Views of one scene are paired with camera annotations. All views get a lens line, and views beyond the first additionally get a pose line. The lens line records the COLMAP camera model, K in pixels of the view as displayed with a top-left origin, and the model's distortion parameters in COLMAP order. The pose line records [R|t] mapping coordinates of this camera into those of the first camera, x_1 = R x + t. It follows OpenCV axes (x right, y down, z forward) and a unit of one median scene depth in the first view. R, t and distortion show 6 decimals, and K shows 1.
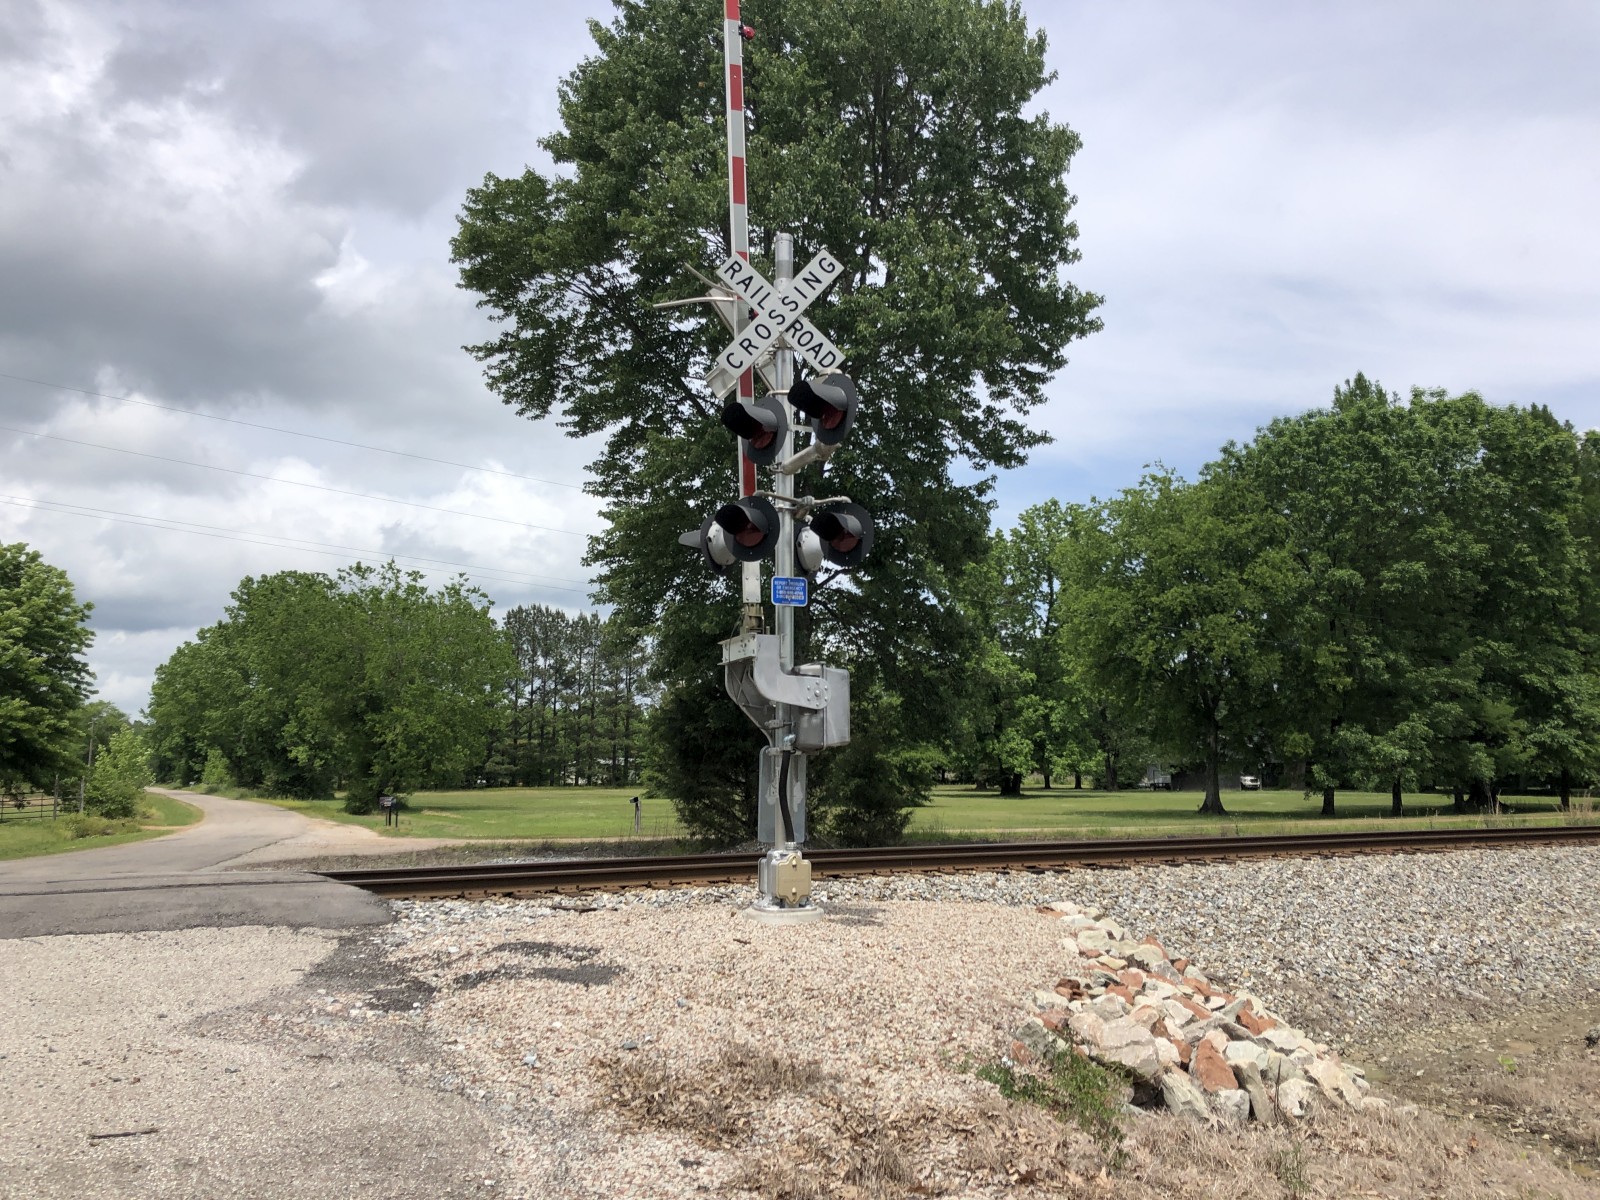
lens RADIAL K [[1341.2, 0, 825.6], [0, 1341.2, 570.4], [0, 0, 1]] dist [0.043696, -0.037935]
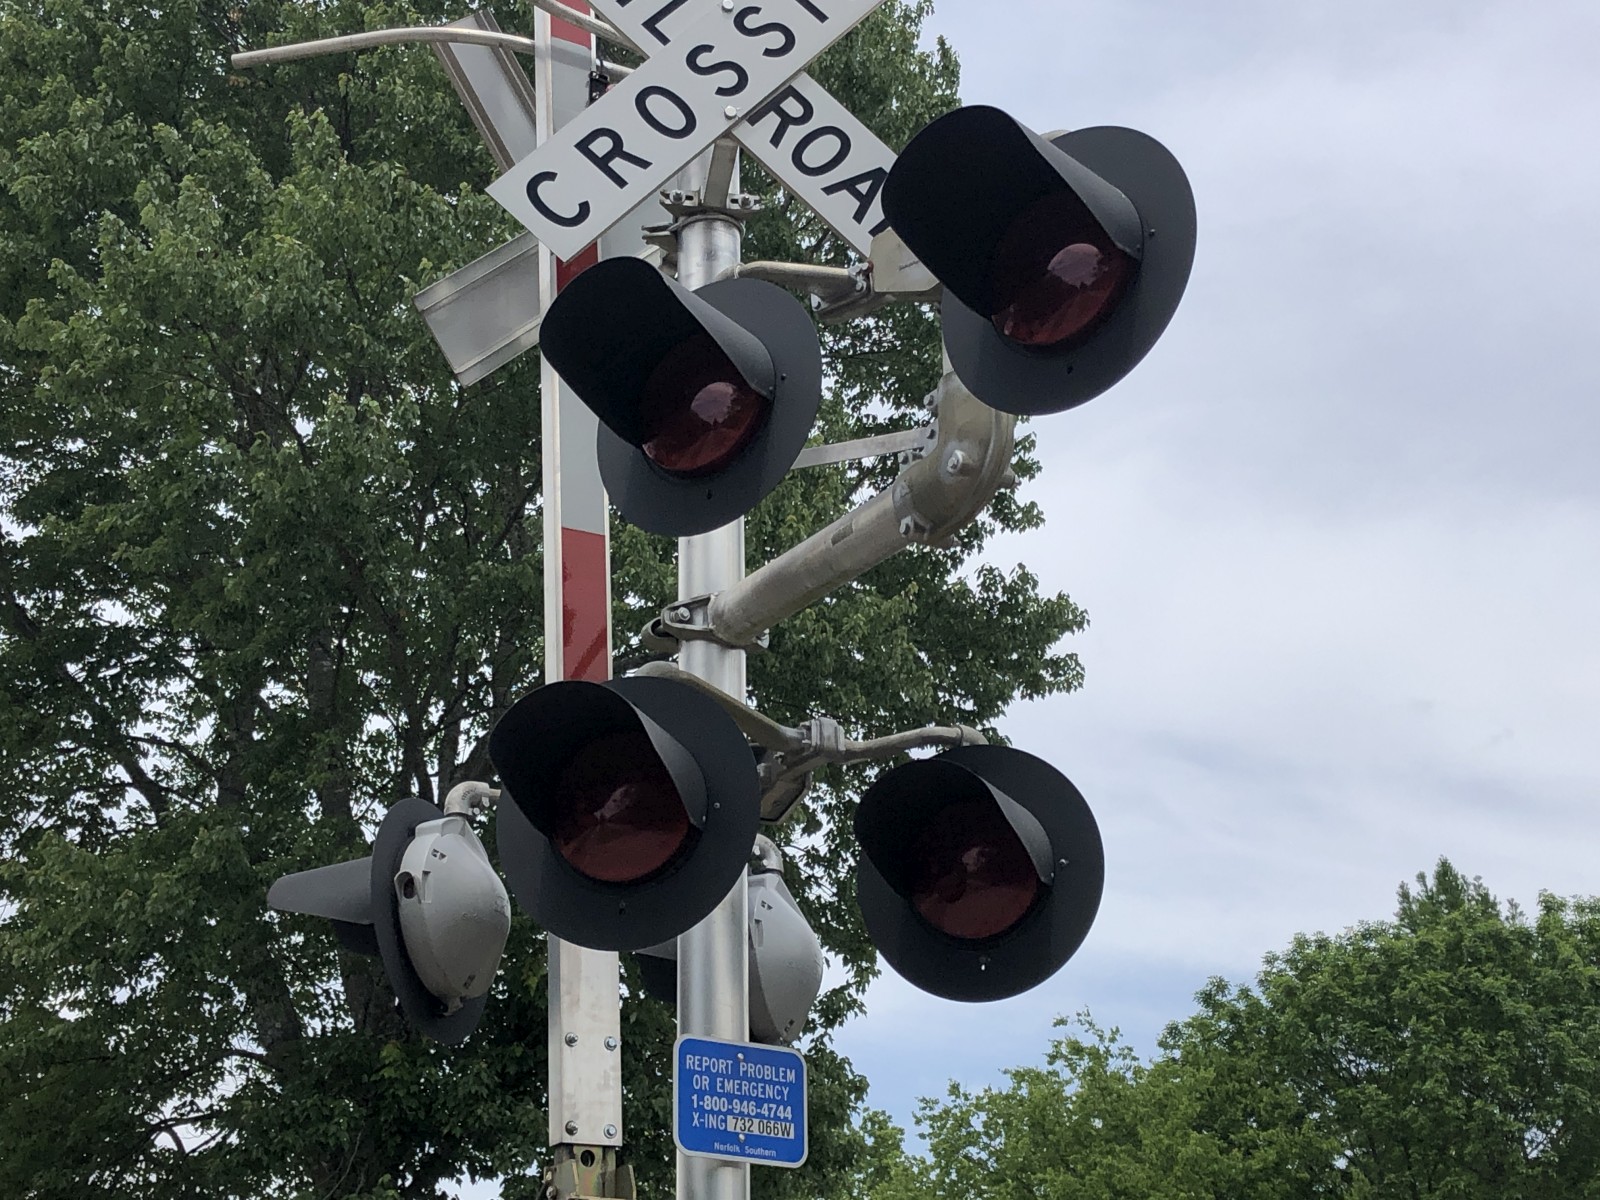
lens RADIAL K [[2445.2, 0, 795.8], [0, 2445.2, 608.0], [0, 0, 1]] dist [0.048635, 0.000000]
pose [[0.982099, 0.063084, 0.177488, -0.032800], [-0.014791, 0.965170, -0.261206, 0.014843], [-0.187784, 0.253905, 0.948825, 0.178208]]
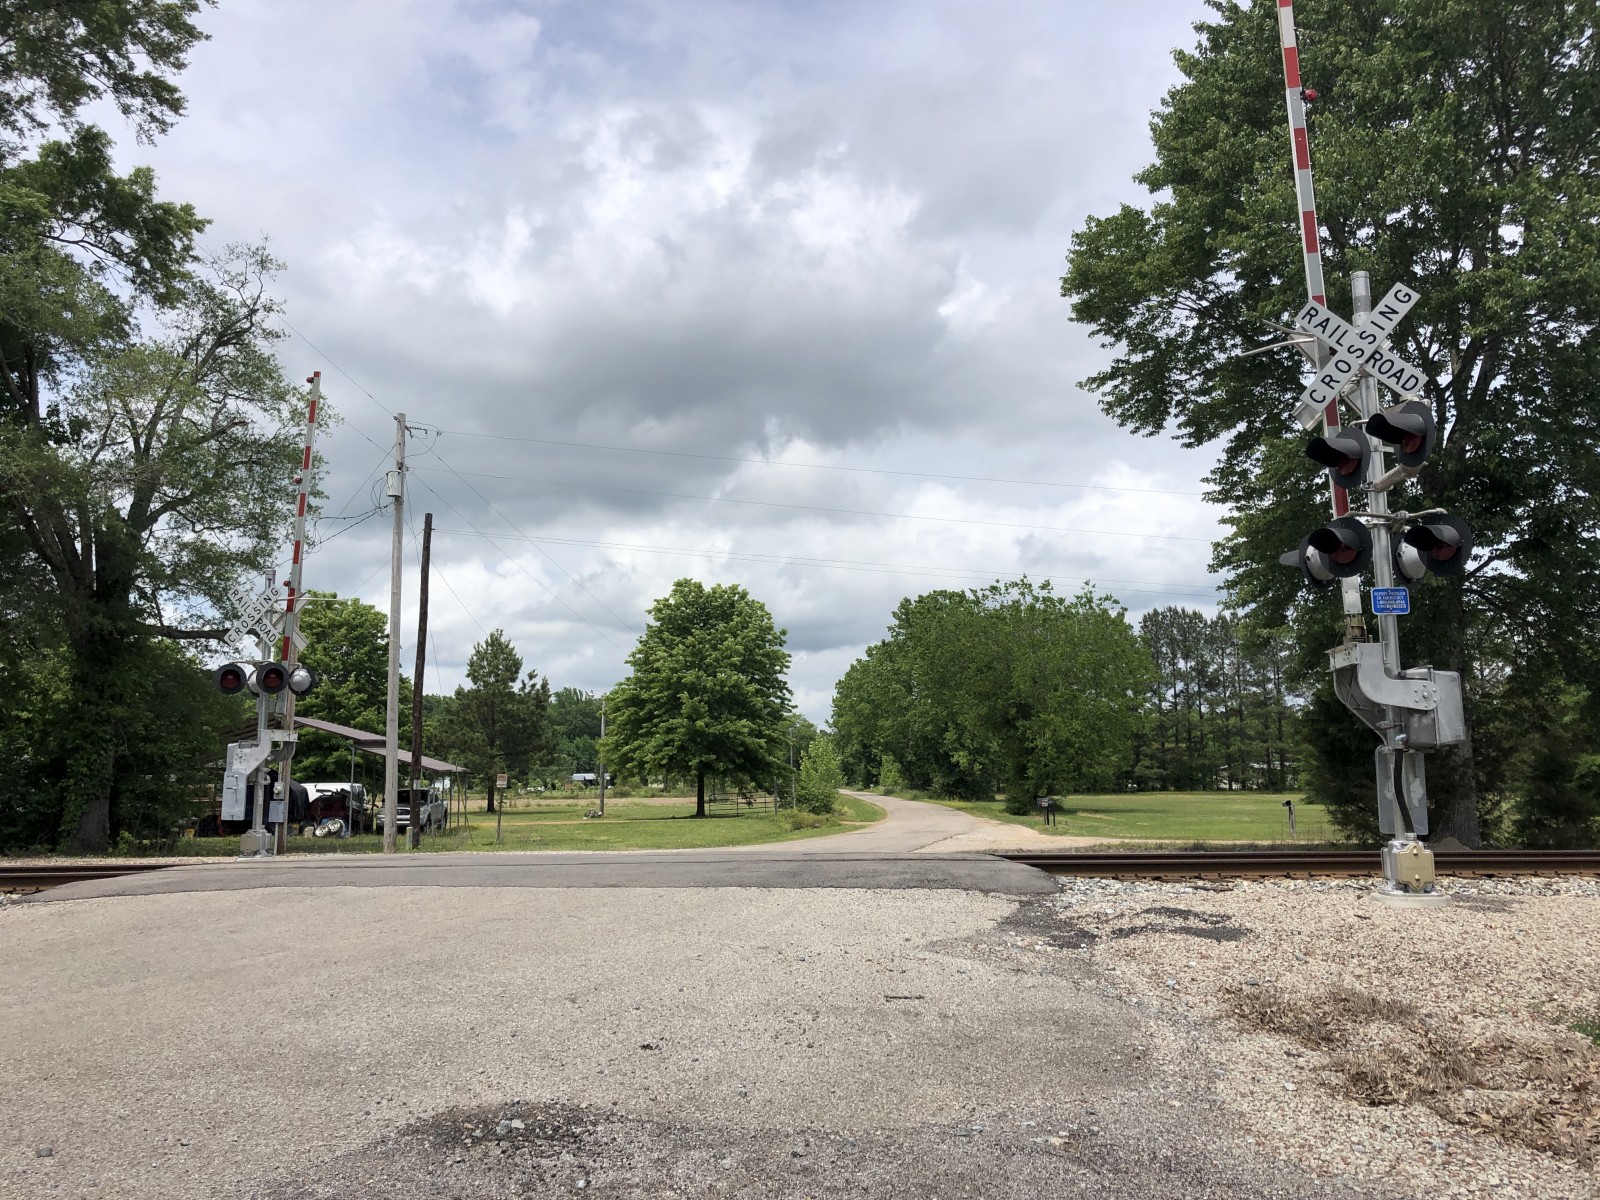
lens RADIAL K [[1341.2, 0, 792.5], [0, 1341.2, 555.1], [0, 0, 1]] dist [0.043696, -0.037935]
pose [[0.881671, -0.081058, -0.464850, 0.018386], [0.074488, 0.996692, -0.032517, -0.006955], [0.465948, -0.005957, 0.884792, -0.060477]]
